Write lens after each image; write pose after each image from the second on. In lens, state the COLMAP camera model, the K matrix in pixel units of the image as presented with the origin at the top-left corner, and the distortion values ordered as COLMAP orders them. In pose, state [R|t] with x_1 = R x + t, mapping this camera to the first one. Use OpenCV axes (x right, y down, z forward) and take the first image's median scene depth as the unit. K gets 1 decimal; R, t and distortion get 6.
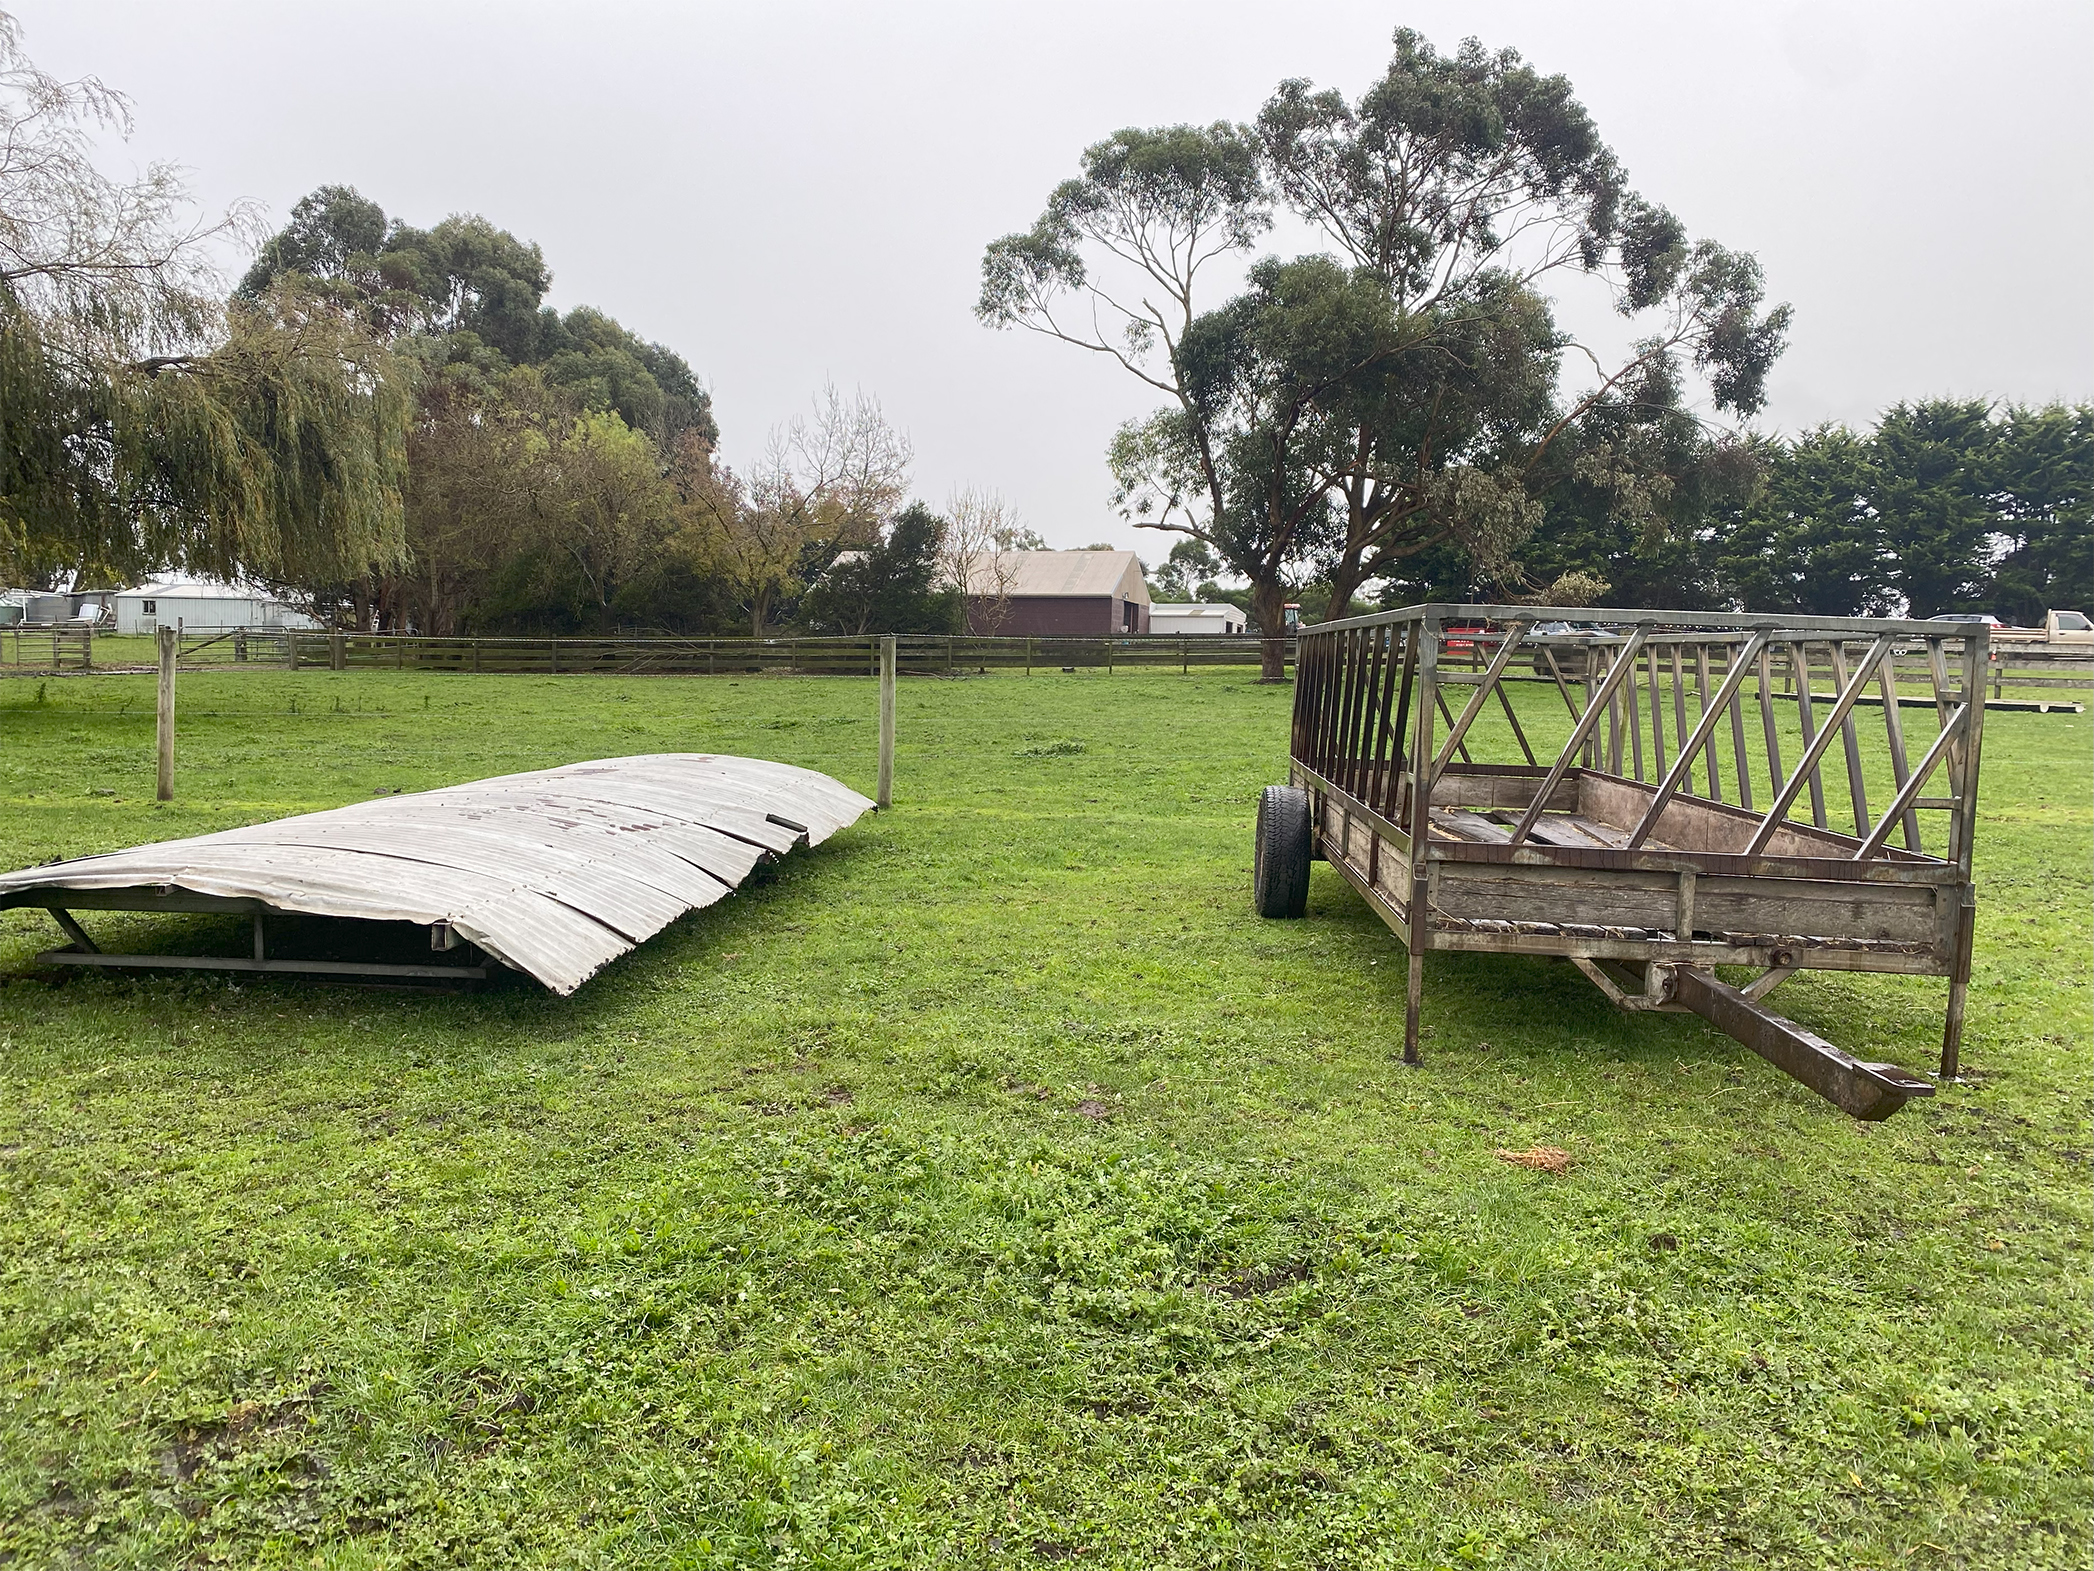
lens RADIAL K [[1561.6, 0, 1047.0], [0, 1561.6, 785.5], [0, 0, 1]] dist [0.065921, -0.148208]
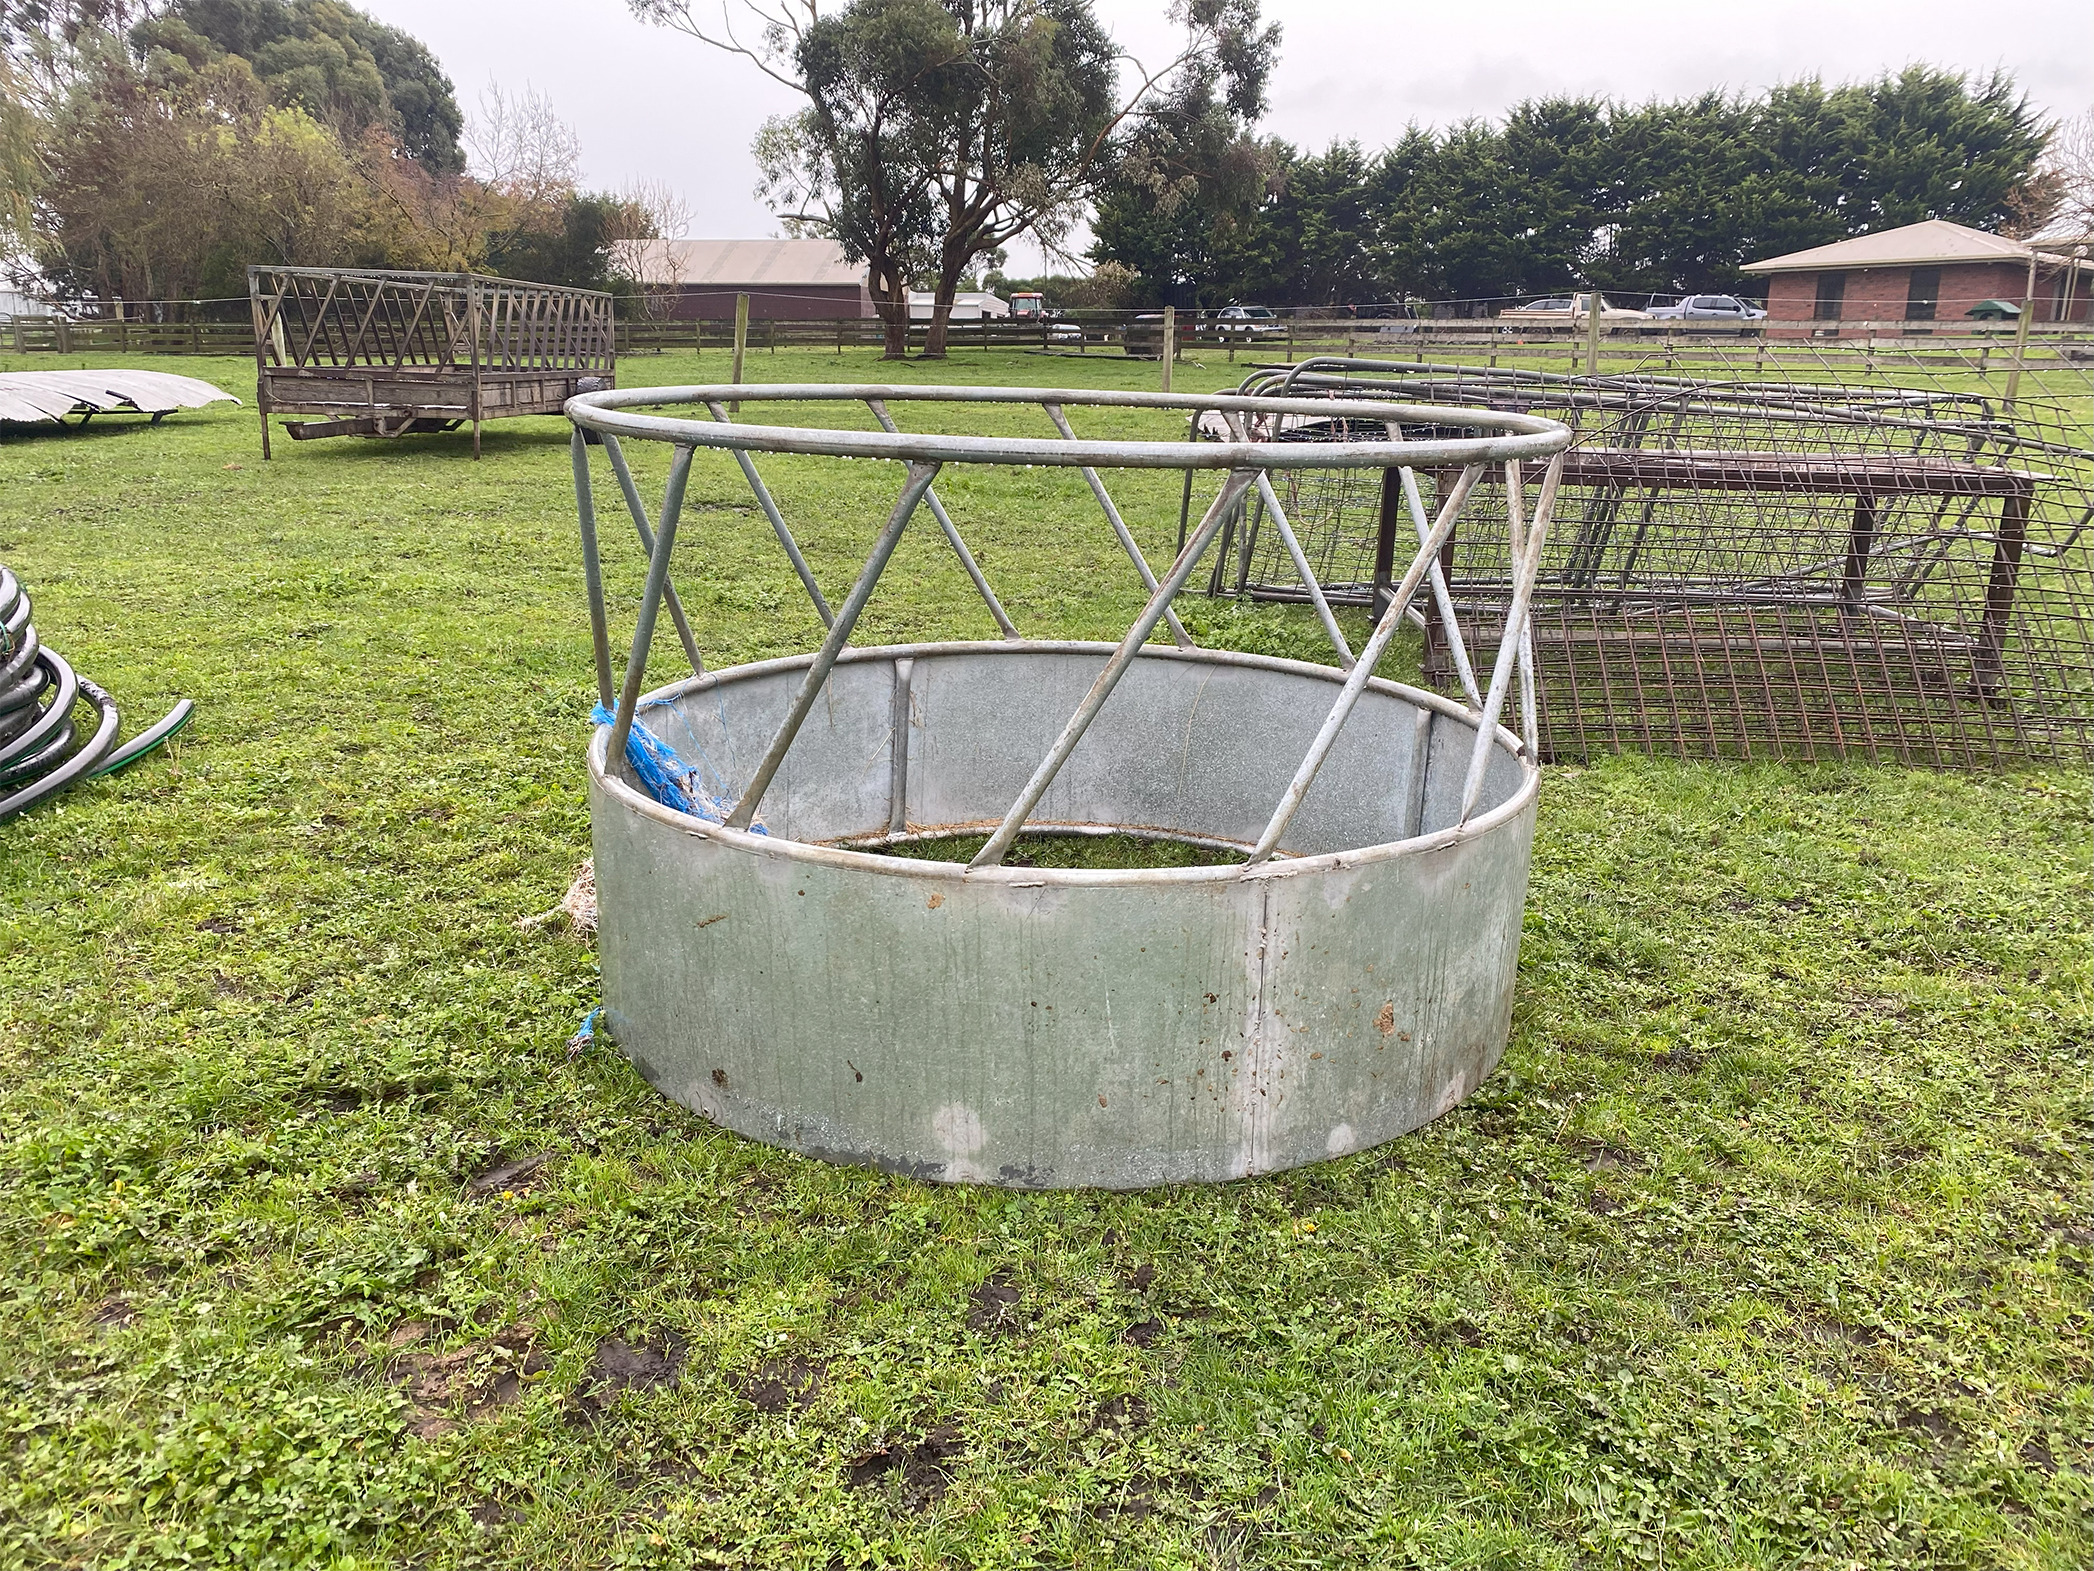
lens RADIAL K [[1585.0, 0, 1047.0], [0, 1585.0, 785.5], [0, 0, 1]] dist [-0.005264, -0.002249]
pose [[0.997343, -0.022701, 0.069215, 0.158146], [0.009730, 0.983203, 0.182257, 0.029672], [-0.072190, -0.181100, 0.980812, -0.199170]]
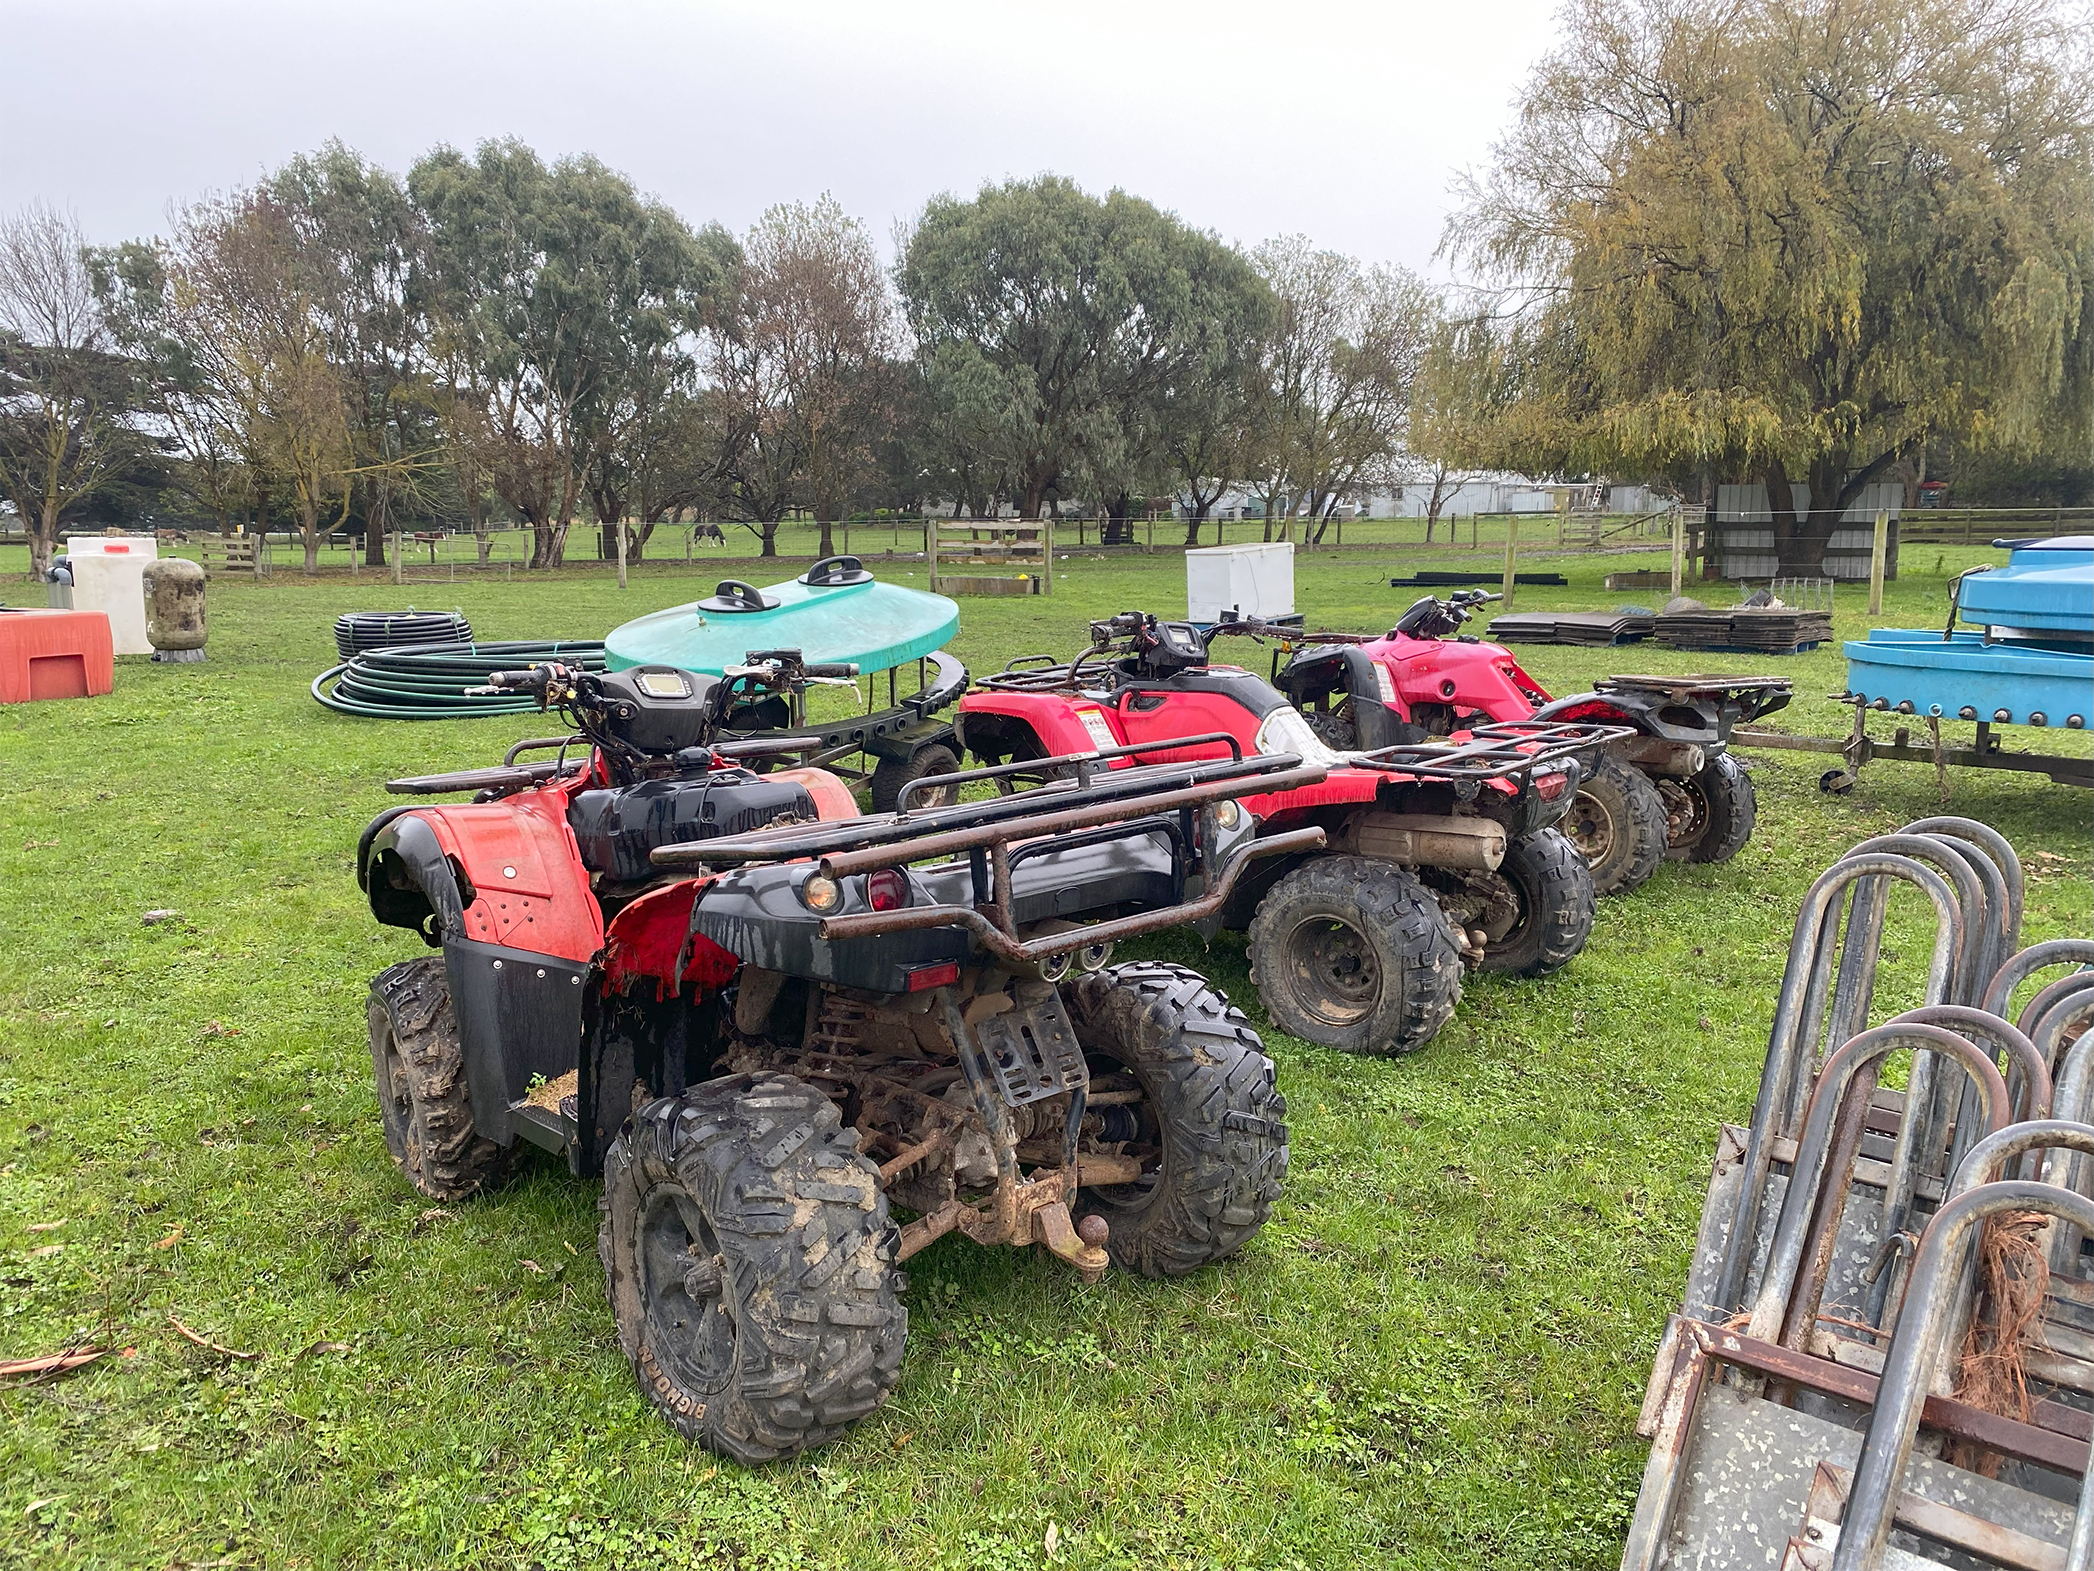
lens RADIAL K [[1585.0, 0, 1047.0], [0, 1585.0, 785.5], [0, 0, 1]] dist [-0.005264, -0.002249]
pose [[0.834905, 0.064173, -0.546641, -0.303571], [-0.022618, 0.996341, 0.082420, 0.013181], [0.549929, -0.056449, 0.833301, -0.202202]]
